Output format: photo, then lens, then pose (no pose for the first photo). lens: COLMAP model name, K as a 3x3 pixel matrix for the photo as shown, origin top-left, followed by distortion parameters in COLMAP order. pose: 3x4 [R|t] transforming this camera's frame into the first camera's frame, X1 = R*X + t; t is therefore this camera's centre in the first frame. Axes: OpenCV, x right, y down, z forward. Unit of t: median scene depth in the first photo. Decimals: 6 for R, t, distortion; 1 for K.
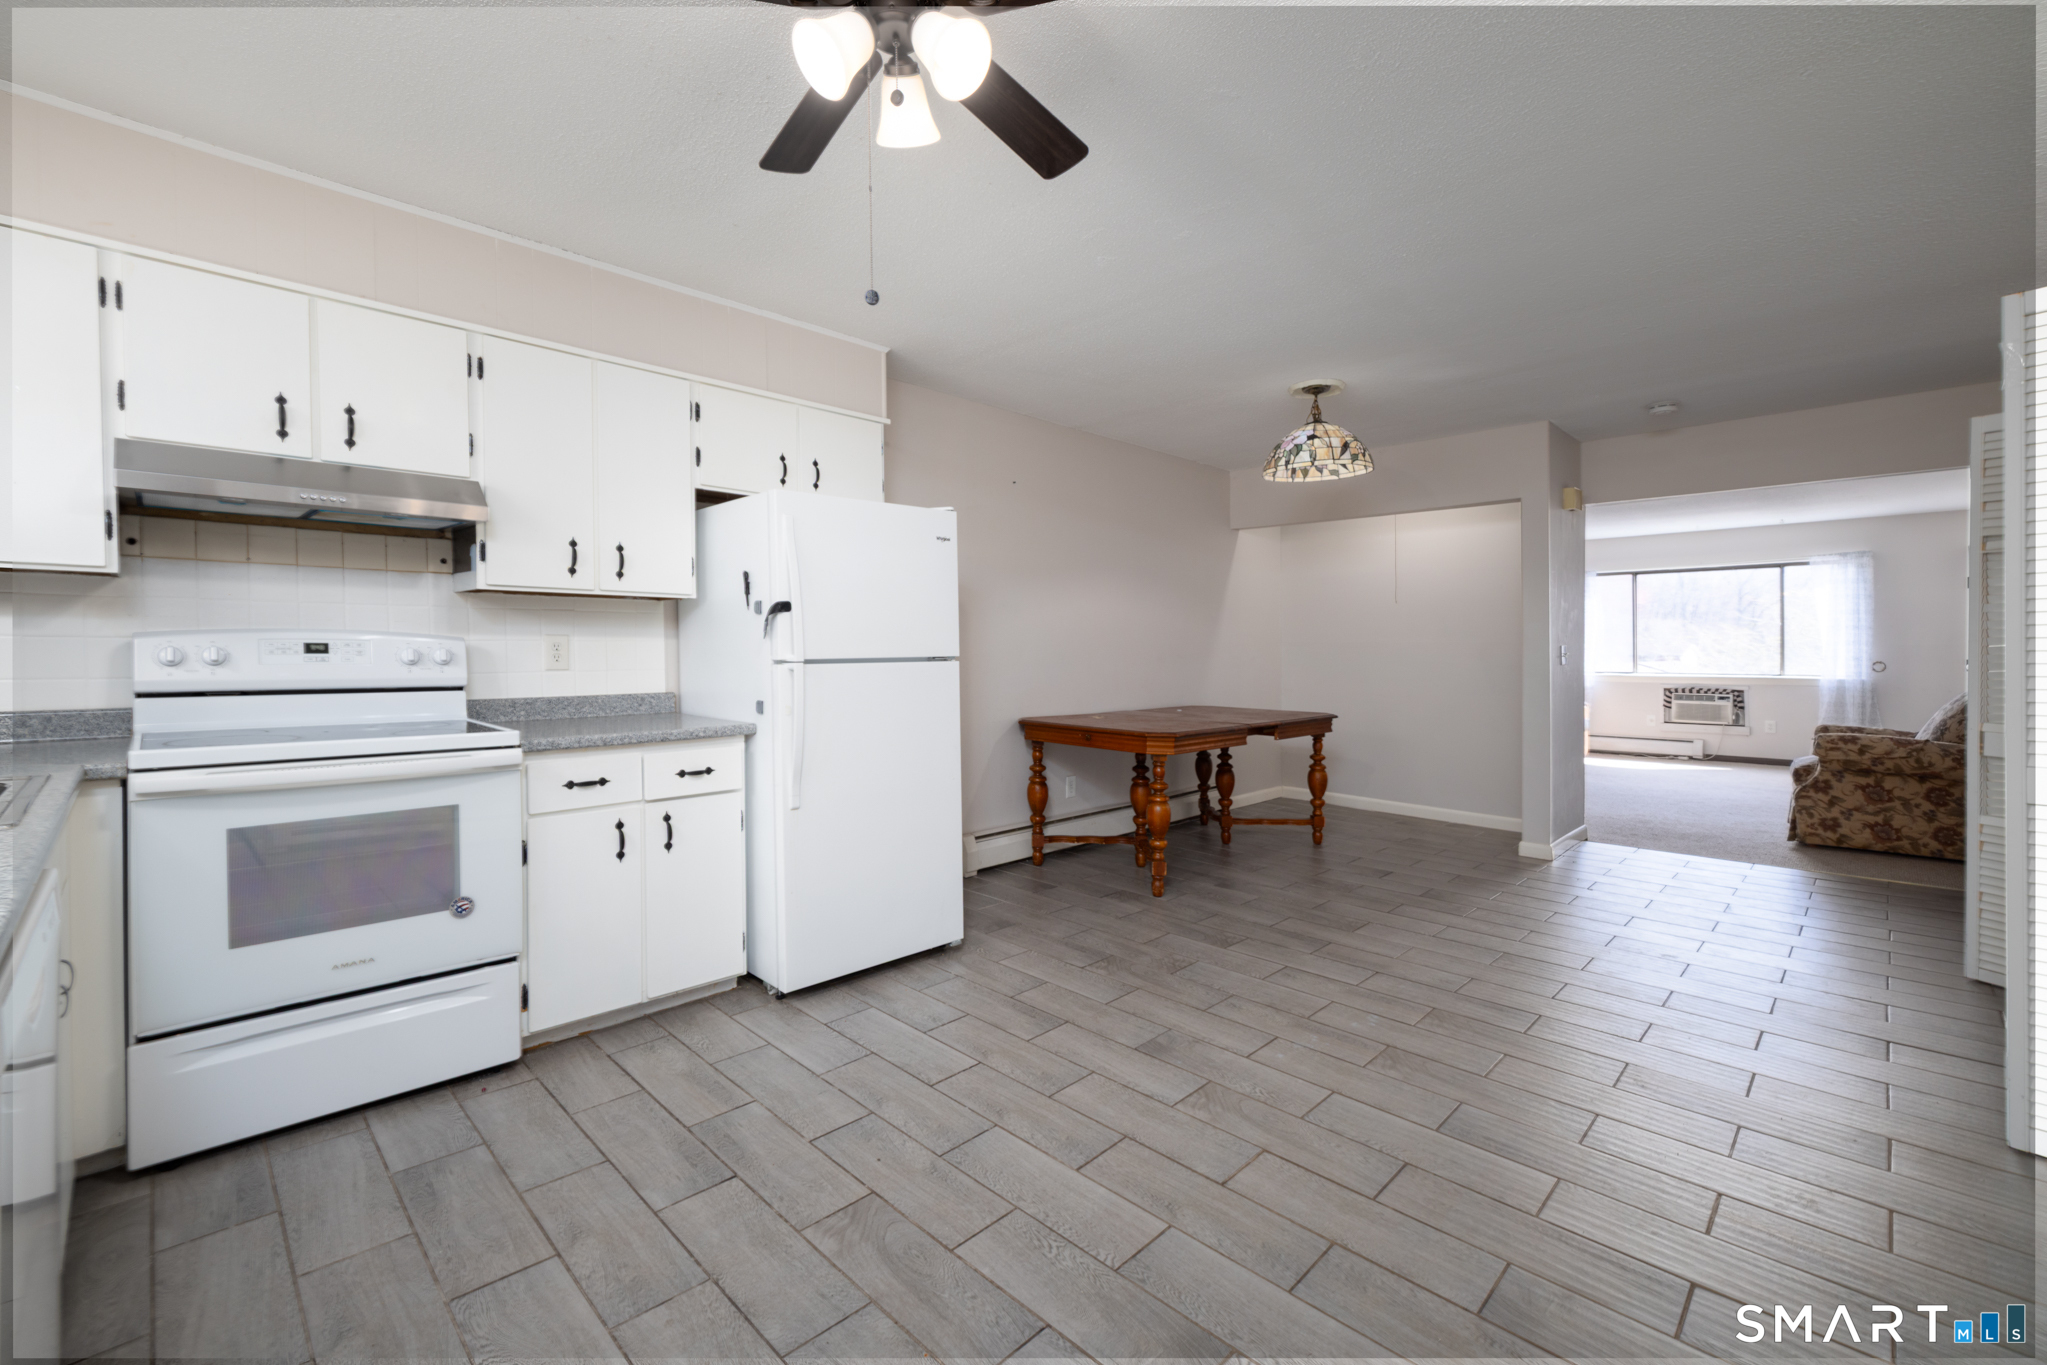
lens RADIAL K [[859.2, 0, 968.3], [0, 859.2, 655.8], [0, 0, 1]] dist [0.000597, 0.000032]
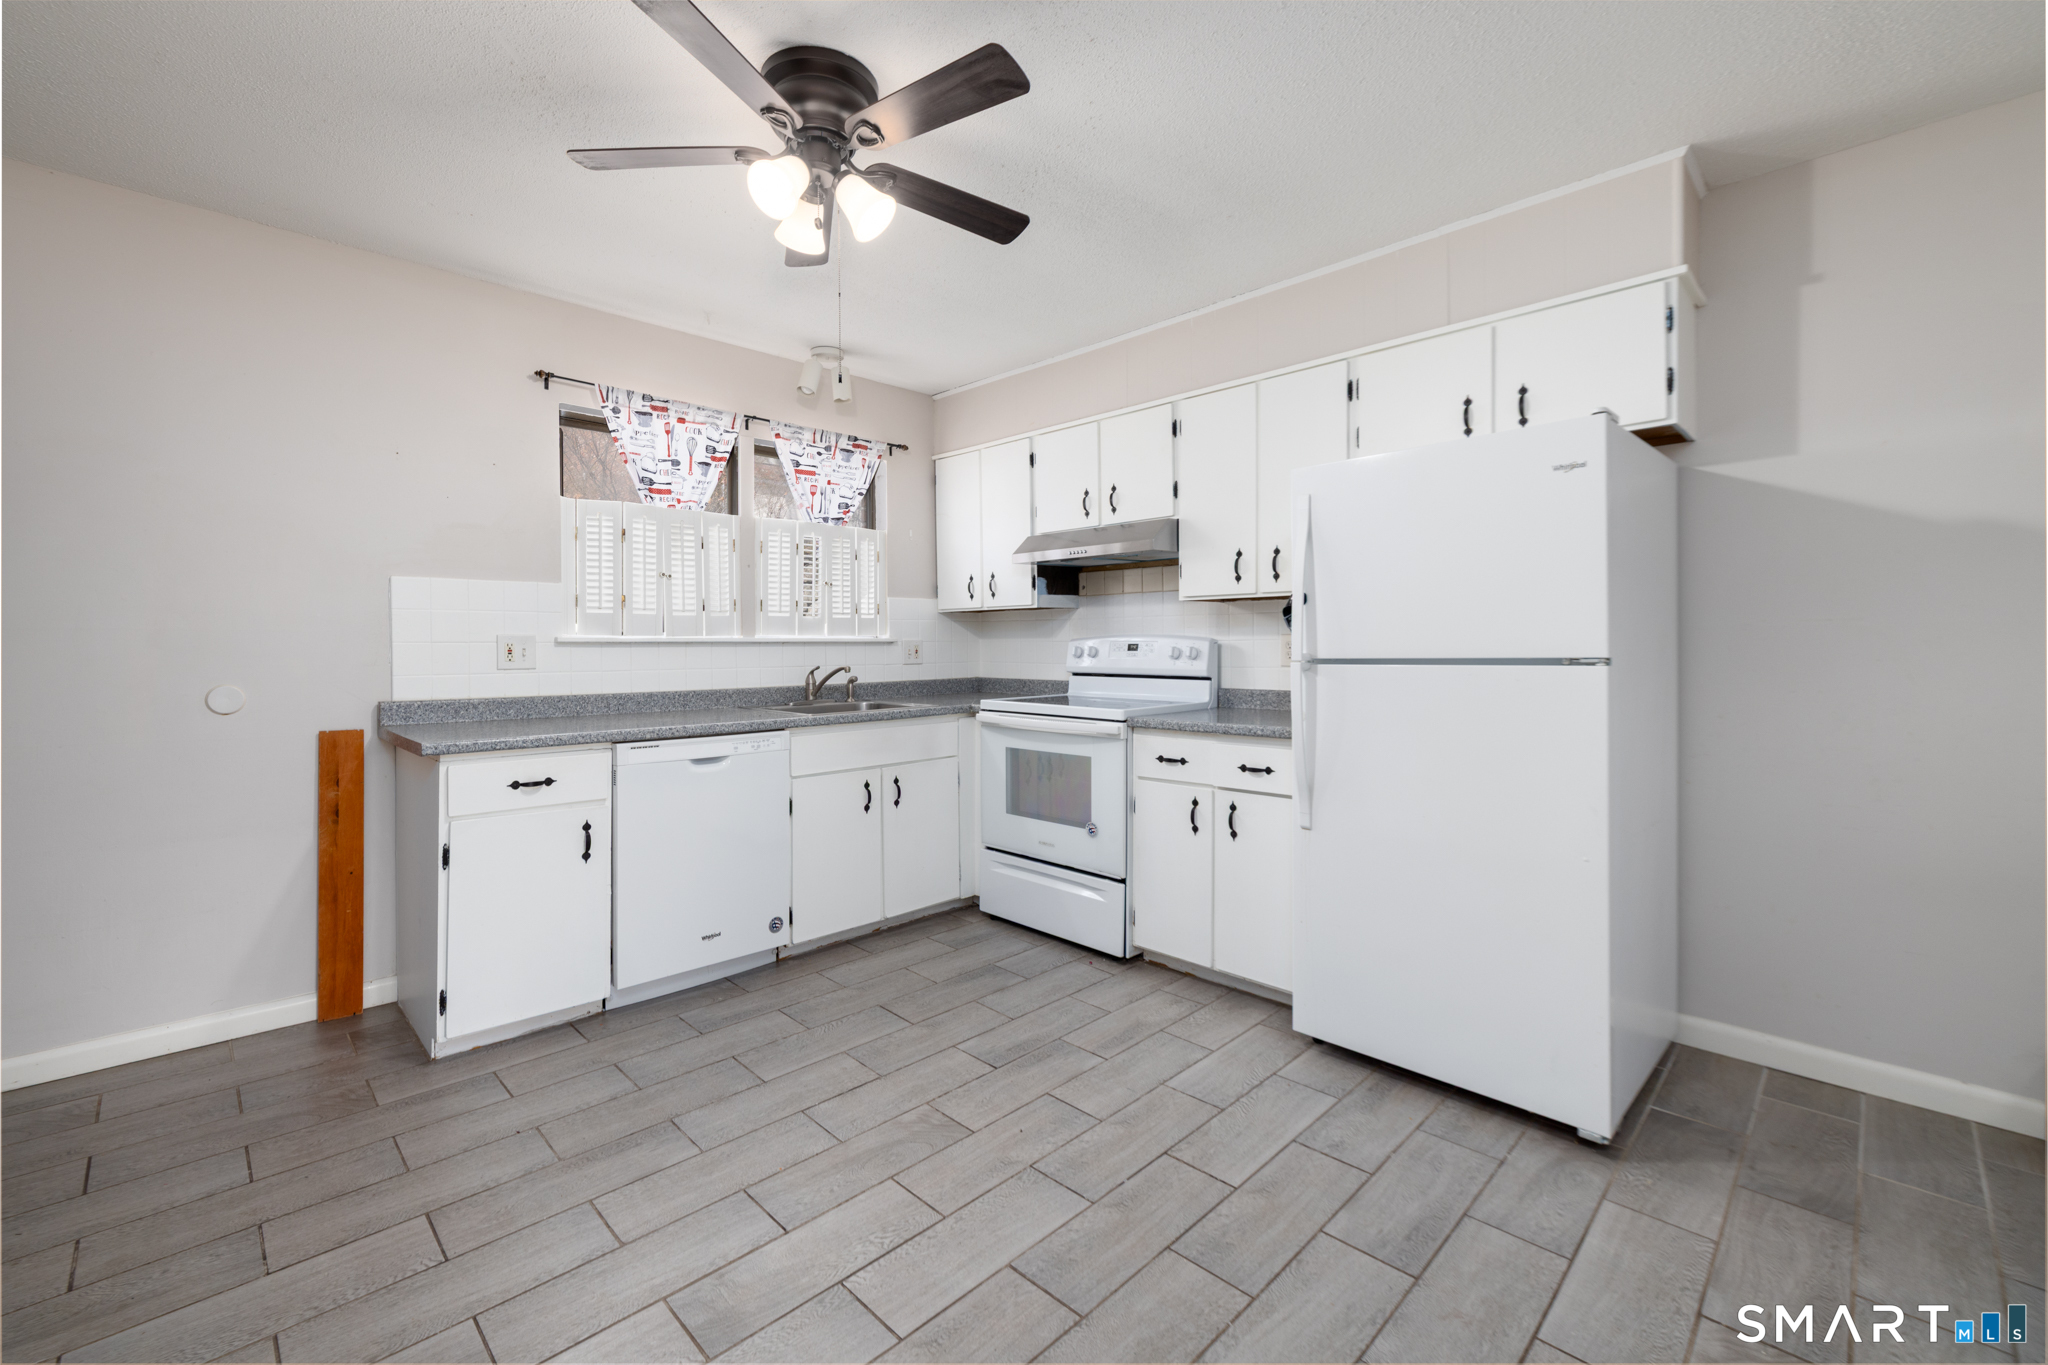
lens RADIAL K [[859.6, 0, 1020.1], [0, 859.6, 666.0], [0, 0, 1]] dist [0.000597, 0.000032]
pose [[0.024360, 0.020713, -0.999489, 0.798626], [-0.004104, 0.999779, 0.020619, -0.006769], [0.999695, 0.003600, 0.024440, 0.821657]]
